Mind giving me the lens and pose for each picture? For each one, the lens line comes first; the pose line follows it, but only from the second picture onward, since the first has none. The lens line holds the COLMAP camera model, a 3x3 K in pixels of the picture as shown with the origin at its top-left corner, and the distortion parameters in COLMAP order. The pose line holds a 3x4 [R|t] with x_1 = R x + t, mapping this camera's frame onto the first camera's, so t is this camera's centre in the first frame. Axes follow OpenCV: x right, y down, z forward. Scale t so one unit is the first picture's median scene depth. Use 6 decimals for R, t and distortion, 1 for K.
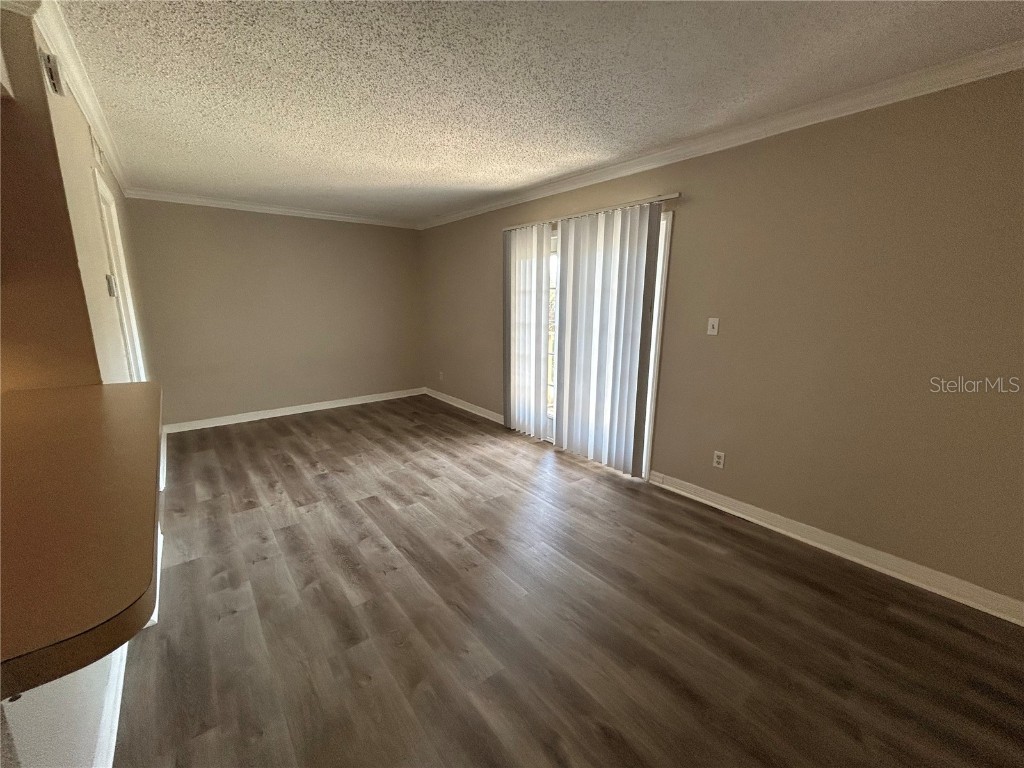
lens RADIAL K [[416.5, 0, 513.0], [0, 416.5, 383.6], [0, 0, 1]] dist [0.000467, 0.001056]
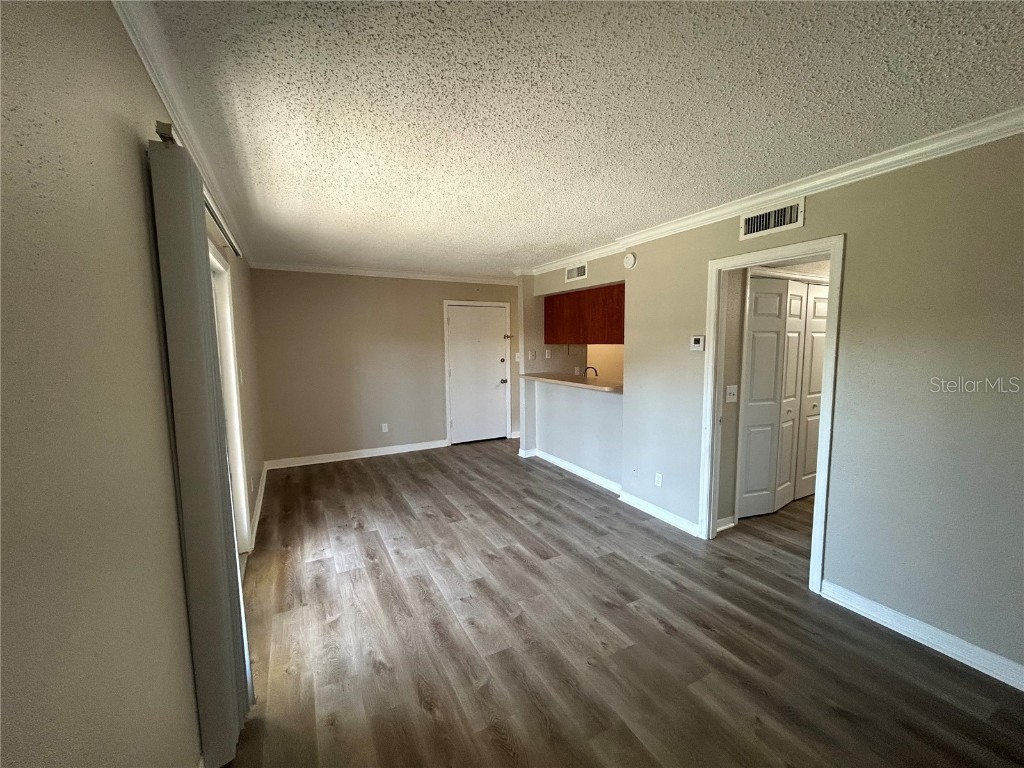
lens RADIAL K [[416.5, 0, 513.0], [0, 416.5, 383.6], [0, 0, 1]] dist [0.000467, 0.001056]
pose [[-0.983119, -0.016526, 0.182218, -0.508183], [0.038829, 0.954382, 0.296052, -0.463477], [-0.178799, 0.298129, -0.937630, 2.109063]]
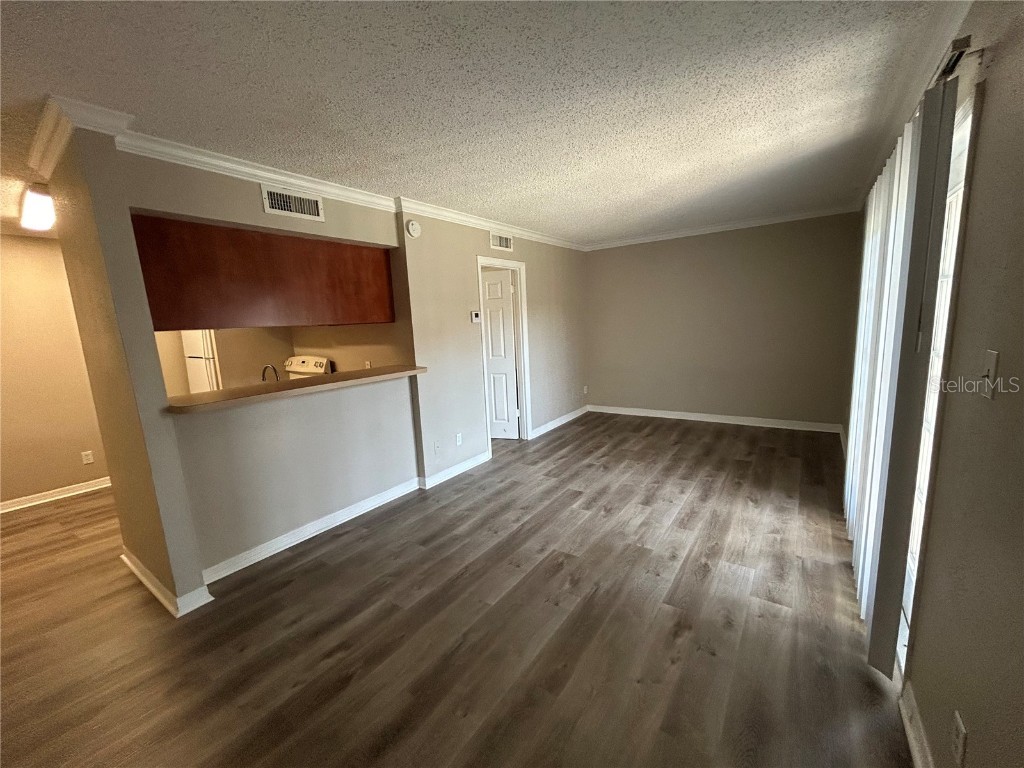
lens RADIAL K [[416.7, 0, 512.0], [0, 416.7, 384.0], [0, 0, 1]] dist [-0.000291, 0.000551]
pose [[0.277127, 0.130467, -0.951934, 0.767120], [-0.145190, 0.985048, 0.092738, -0.111251], [0.949800, 0.112512, 0.291926, 0.543363]]
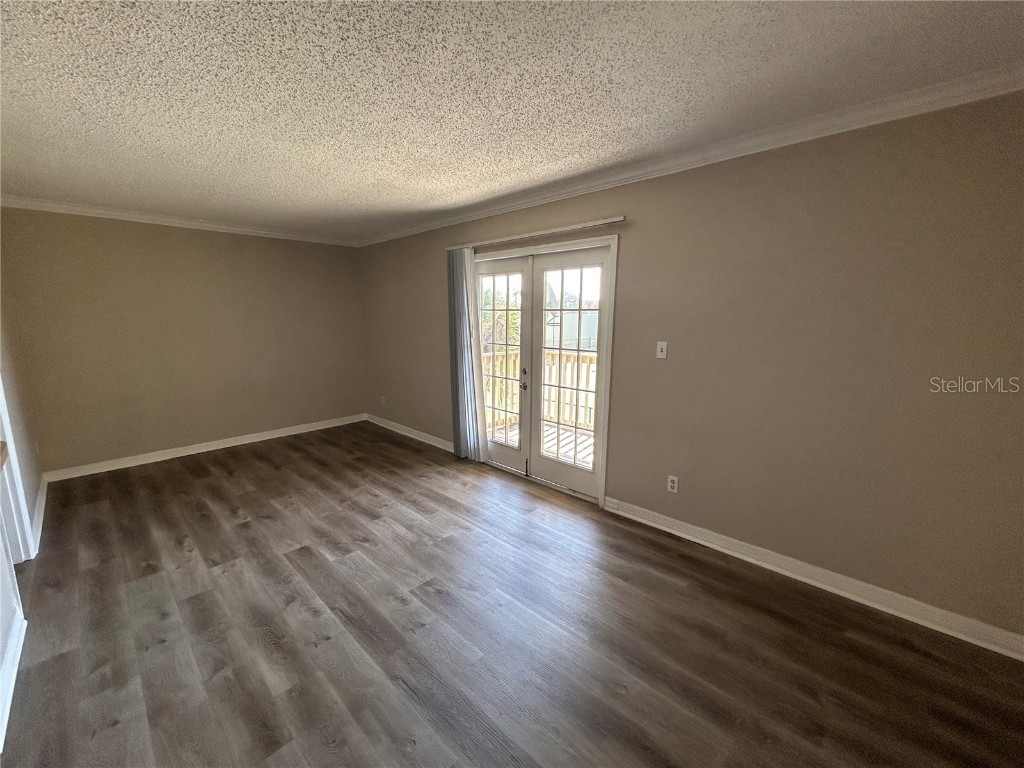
lens RADIAL K [[416.7, 0, 512.0], [0, 416.7, 384.0], [0, 0, 1]] dist [-0.000291, 0.000551]
pose [[0.991973, -0.026461, 0.123649, 0.001464], [0.030889, 0.998943, -0.034035, -0.035836], [-0.122618, 0.037581, 0.991742, 0.067465]]
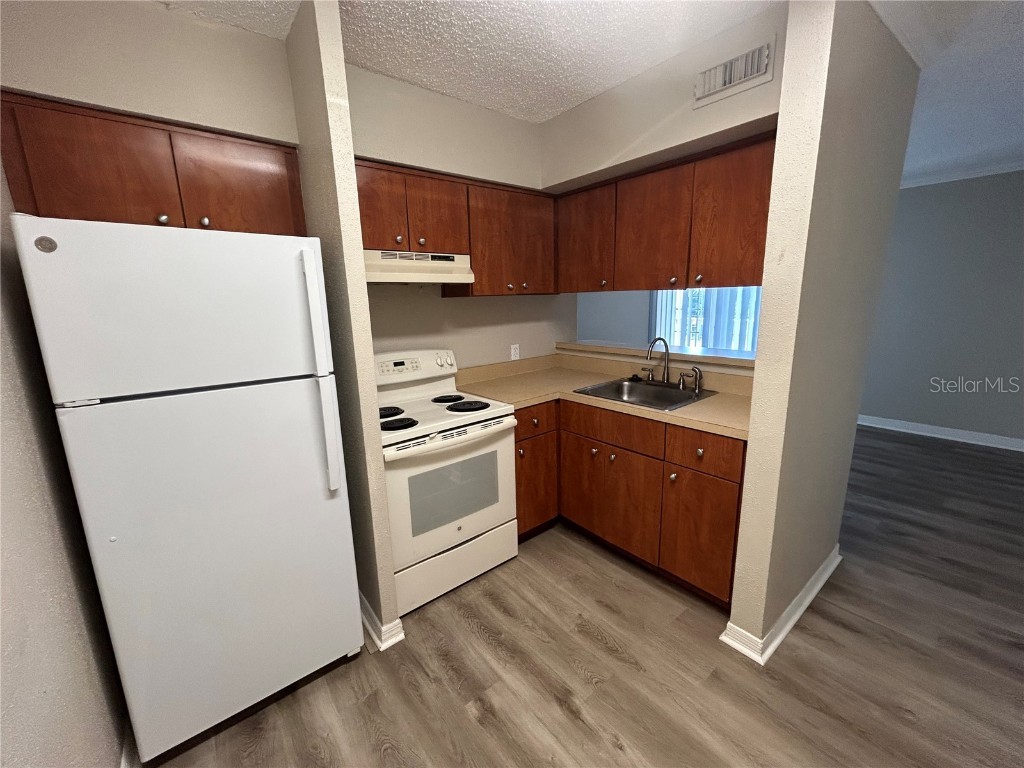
lens RADIAL K [[416.5, 0, 513.0], [0, 416.5, 383.6], [0, 0, 1]] dist [0.000467, 0.001056]
pose [[0.999587, -0.028613, -0.002552, -0.830499], [0.028608, 0.999589, -0.001806, 0.138672], [0.002603, 0.001733, 0.999995, -0.687022]]
